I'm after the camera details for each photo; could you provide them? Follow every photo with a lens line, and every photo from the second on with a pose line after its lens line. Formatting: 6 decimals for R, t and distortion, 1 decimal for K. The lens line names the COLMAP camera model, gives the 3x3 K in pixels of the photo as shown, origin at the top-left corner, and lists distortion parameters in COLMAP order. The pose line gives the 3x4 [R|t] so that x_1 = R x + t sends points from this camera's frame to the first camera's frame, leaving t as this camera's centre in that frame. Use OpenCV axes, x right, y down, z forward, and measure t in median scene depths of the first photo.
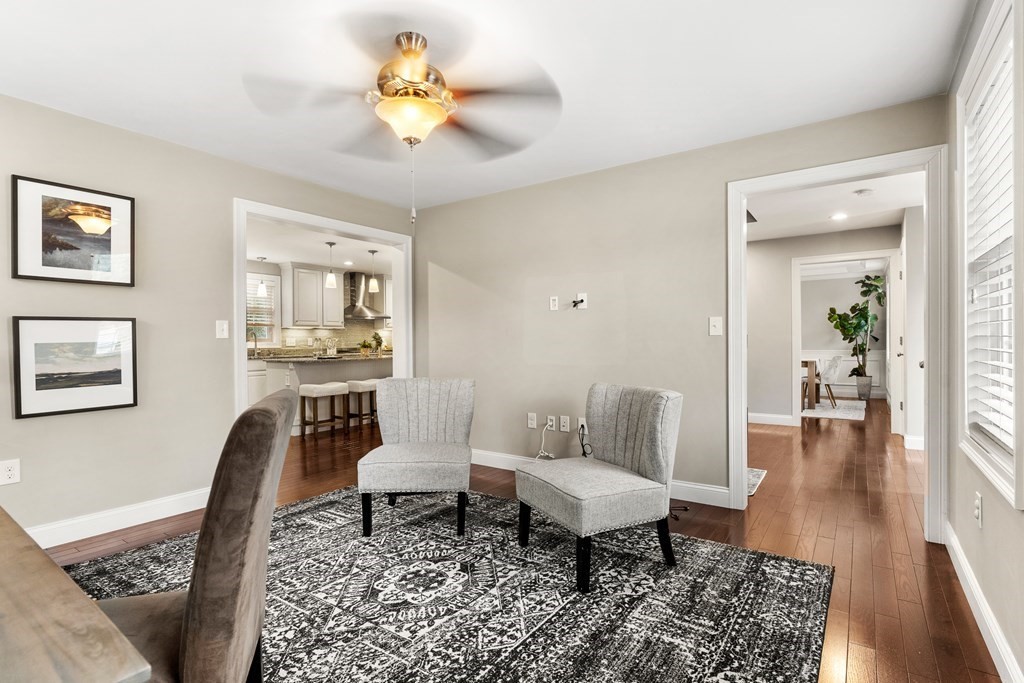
lens RADIAL K [[512.2, 0, 512.0], [0, 512.2, 341.5], [0, 0, 1]] dist [0.006264, -0.000557]
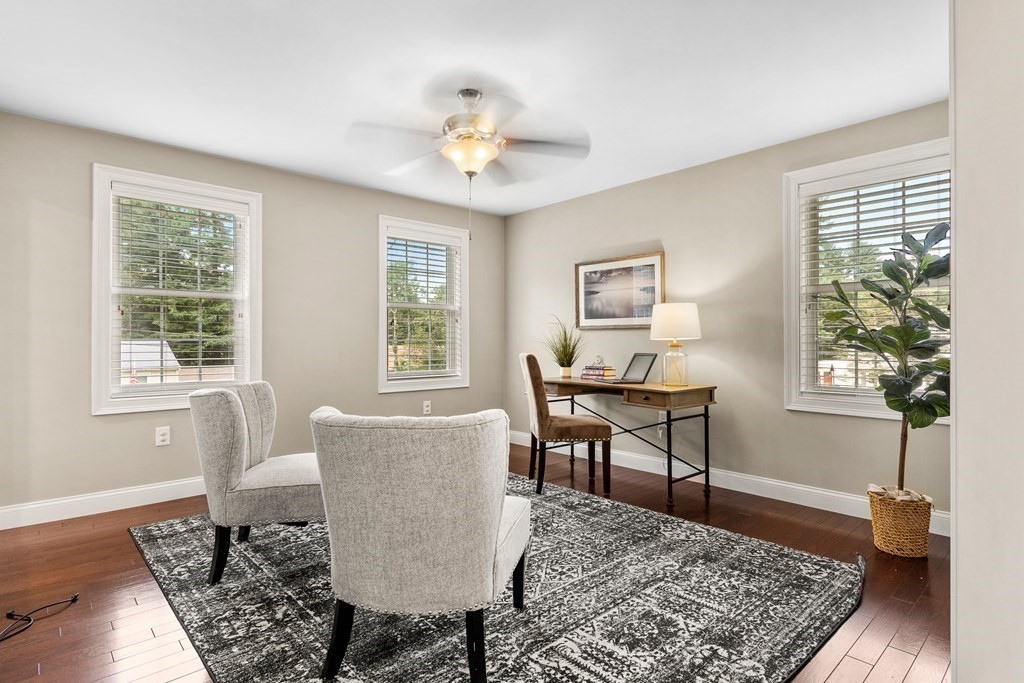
lens RADIAL K [[512.2, 0, 512.0], [0, 512.2, 341.5], [0, 0, 1]] dist [0.006264, -0.000557]
pose [[-0.977556, 0.009913, 0.210444, -0.488274], [0.010196, 0.999948, 0.000260, 0.014030], [-0.210431, 0.002400, -0.977606, 1.944717]]
